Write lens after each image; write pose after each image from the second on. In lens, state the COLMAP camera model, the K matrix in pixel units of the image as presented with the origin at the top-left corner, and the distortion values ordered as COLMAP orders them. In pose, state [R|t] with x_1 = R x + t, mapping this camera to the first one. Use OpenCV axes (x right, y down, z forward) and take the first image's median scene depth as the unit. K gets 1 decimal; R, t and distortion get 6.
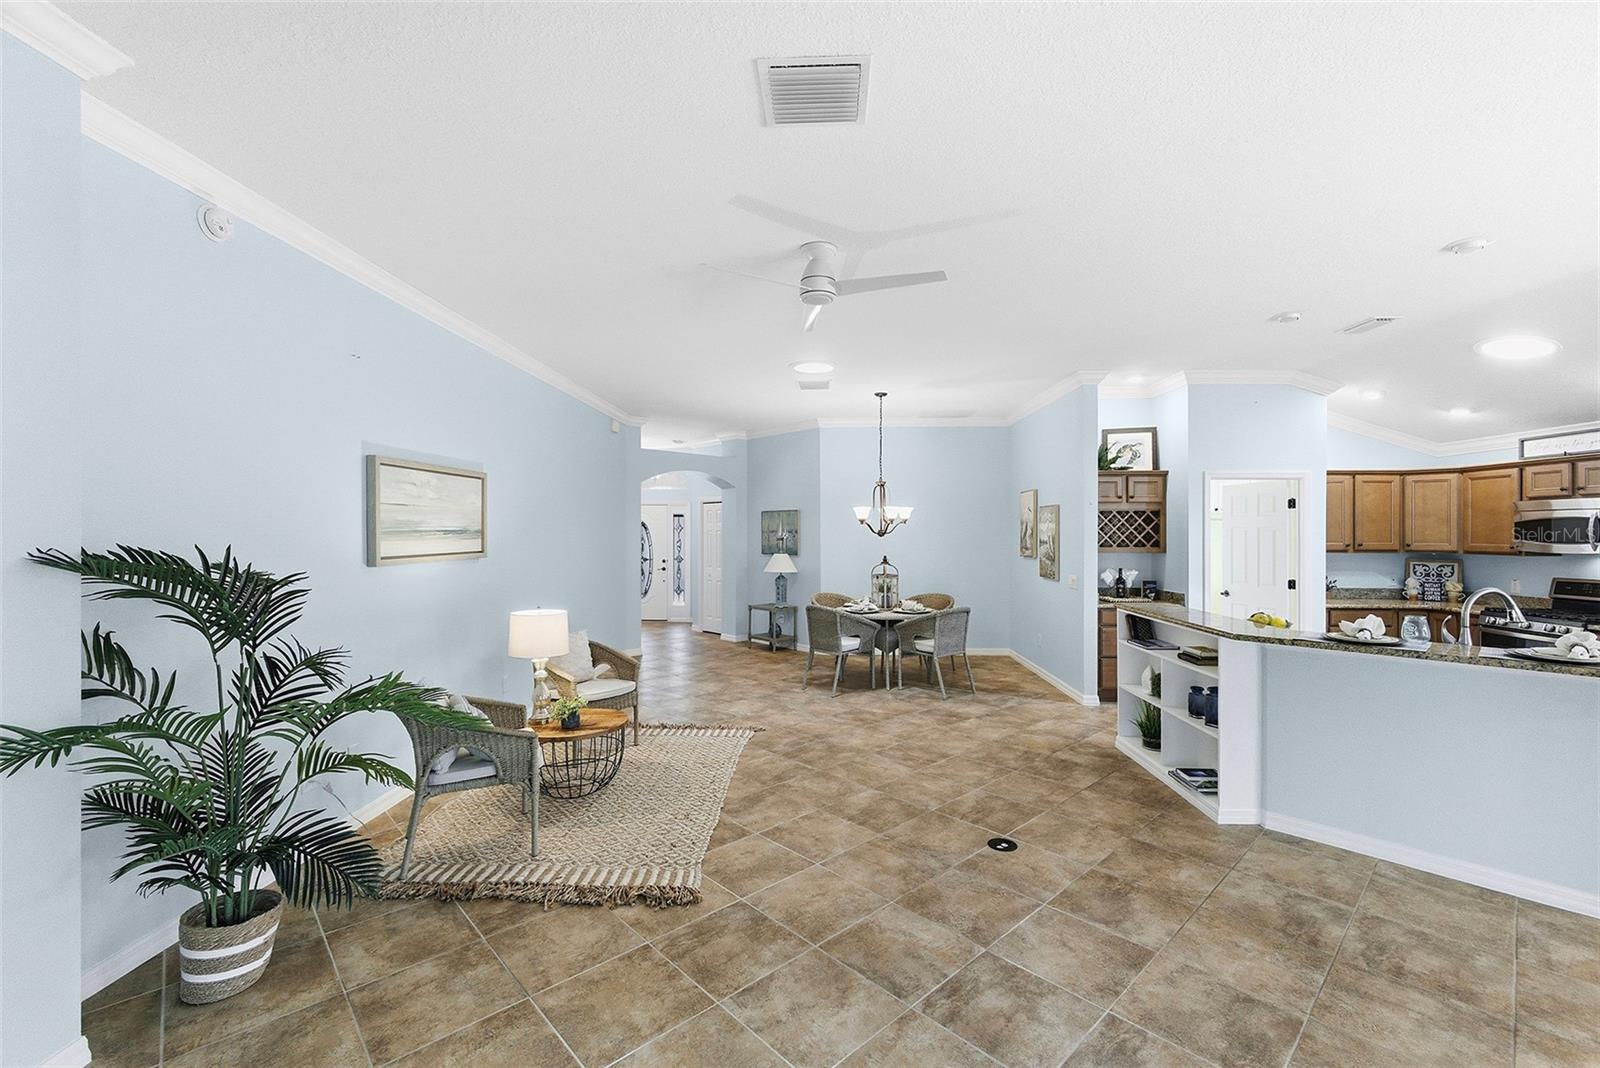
lens RADIAL K [[675.9, 0, 808.1], [0, 675.9, 530.0], [0, 0, 1]] dist [-0.000572, 0.000354]
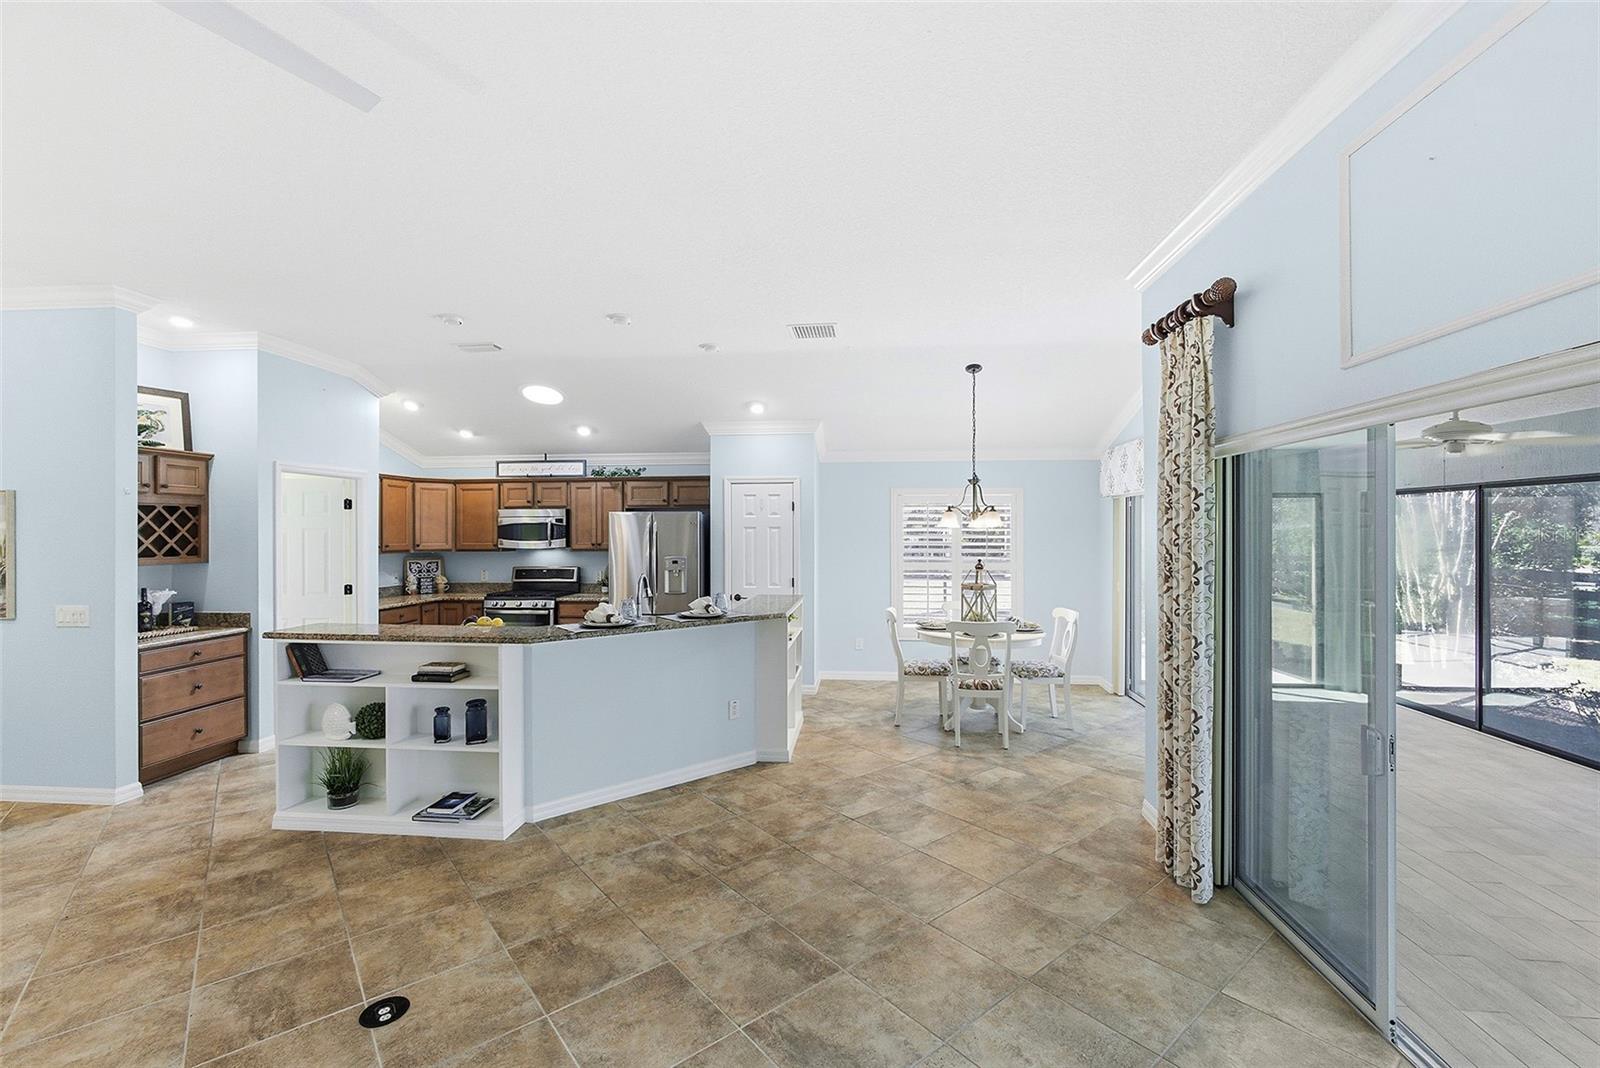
lens RADIAL K [[684.7, 0, 794.4], [0, 684.7, 532.9], [0, 0, 1]] dist [-0.010968, 0.005739]
pose [[0.078250, -0.004163, 0.996925, -0.205964], [0.001034, 0.999991, 0.004095, -0.002397], [-0.996933, 0.000710, 0.078254, 0.330162]]
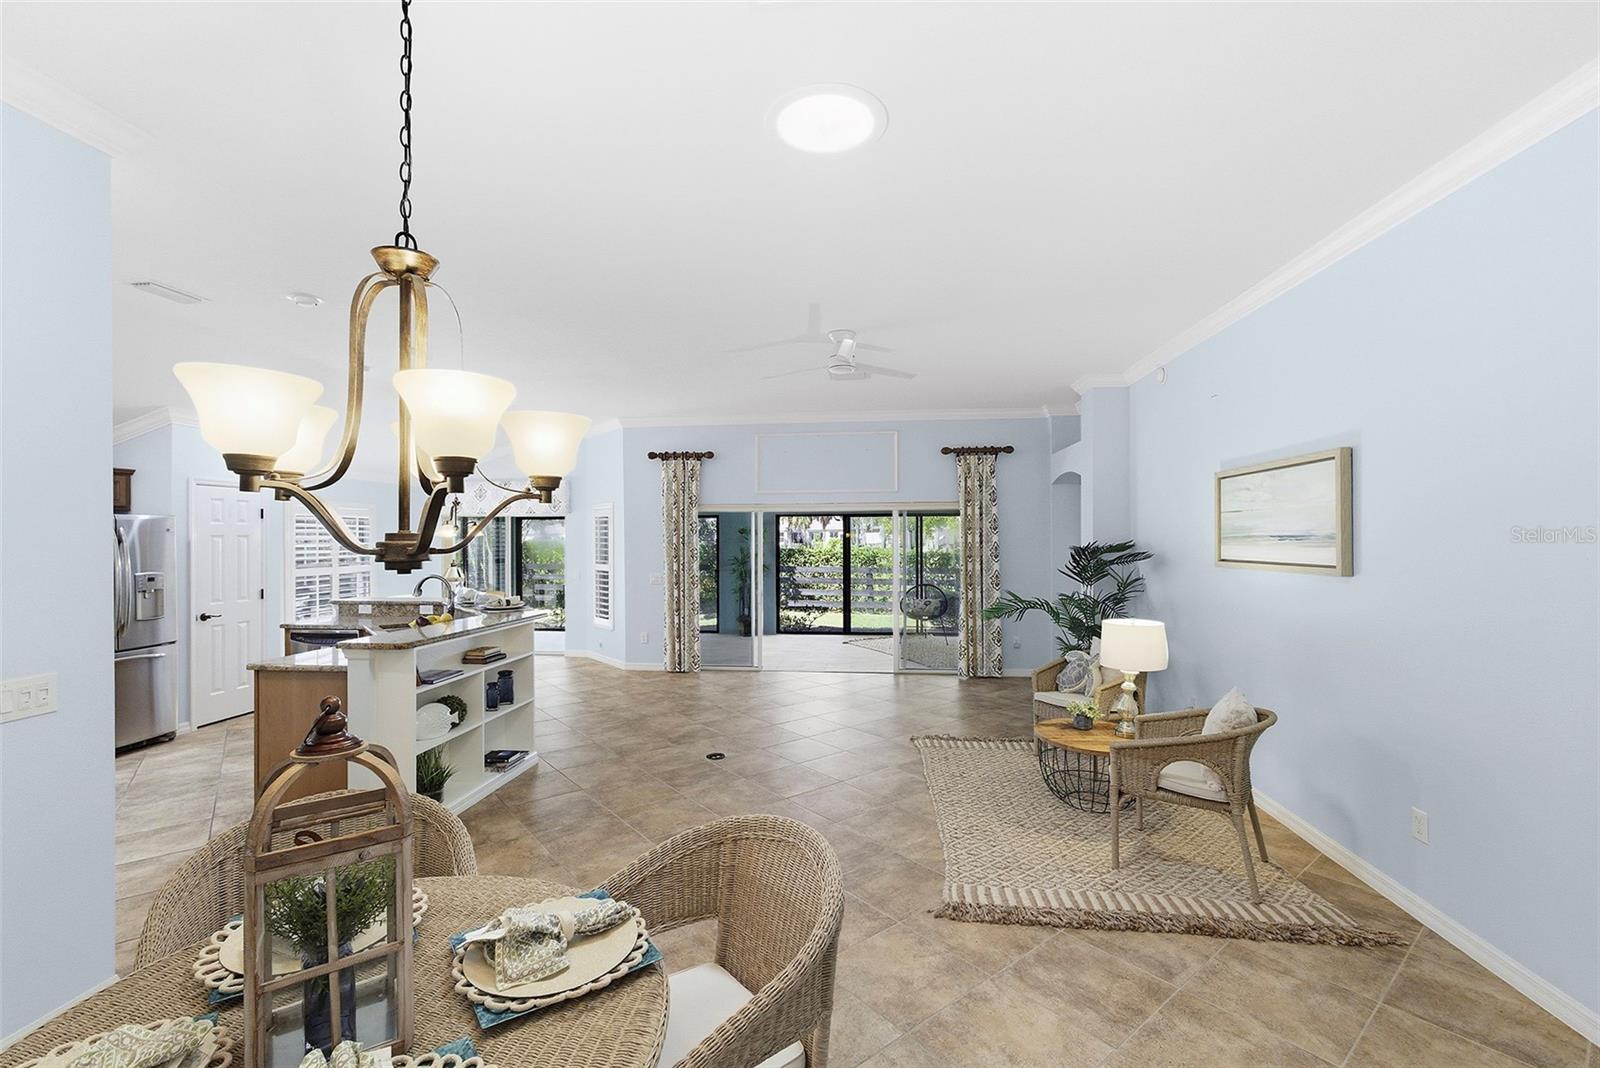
lens RADIAL K [[690.4, 0, 798.2], [0, 690.4, 540.9], [0, 0, 1]] dist [-0.003408, -0.000336]
pose [[-0.996736, 0.004242, 0.080616, -0.005280], [0.004301, 0.999991, 0.000567, 0.003283], [-0.080613, 0.000912, -0.996745, 1.477733]]
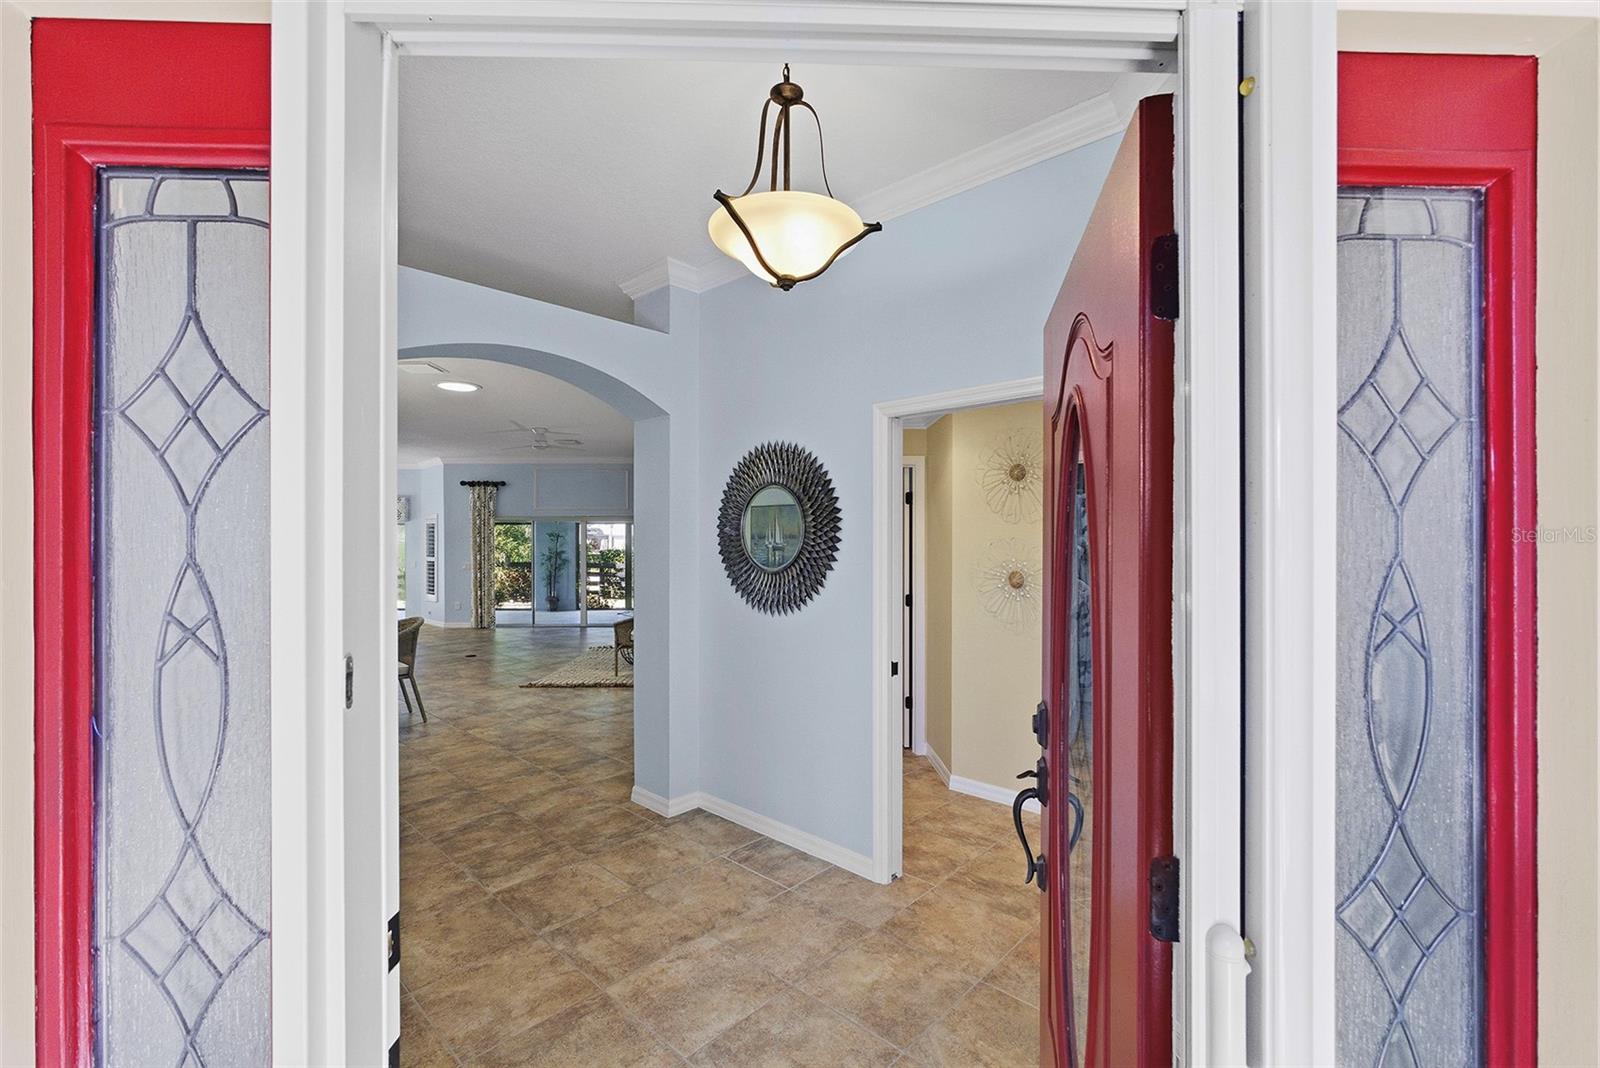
lens RADIAL K [[769.7, 0, 810.8], [0, 769.7, 547.5], [0, 0, 1]] dist [-0.000021, 0.000072]
pose [[-0.999689, -0.000226, -0.024951, -0.610060], [-0.000205, 1.000000, -0.000834, 0.026557], [0.024951, -0.000828, -0.999688, 2.491882]]
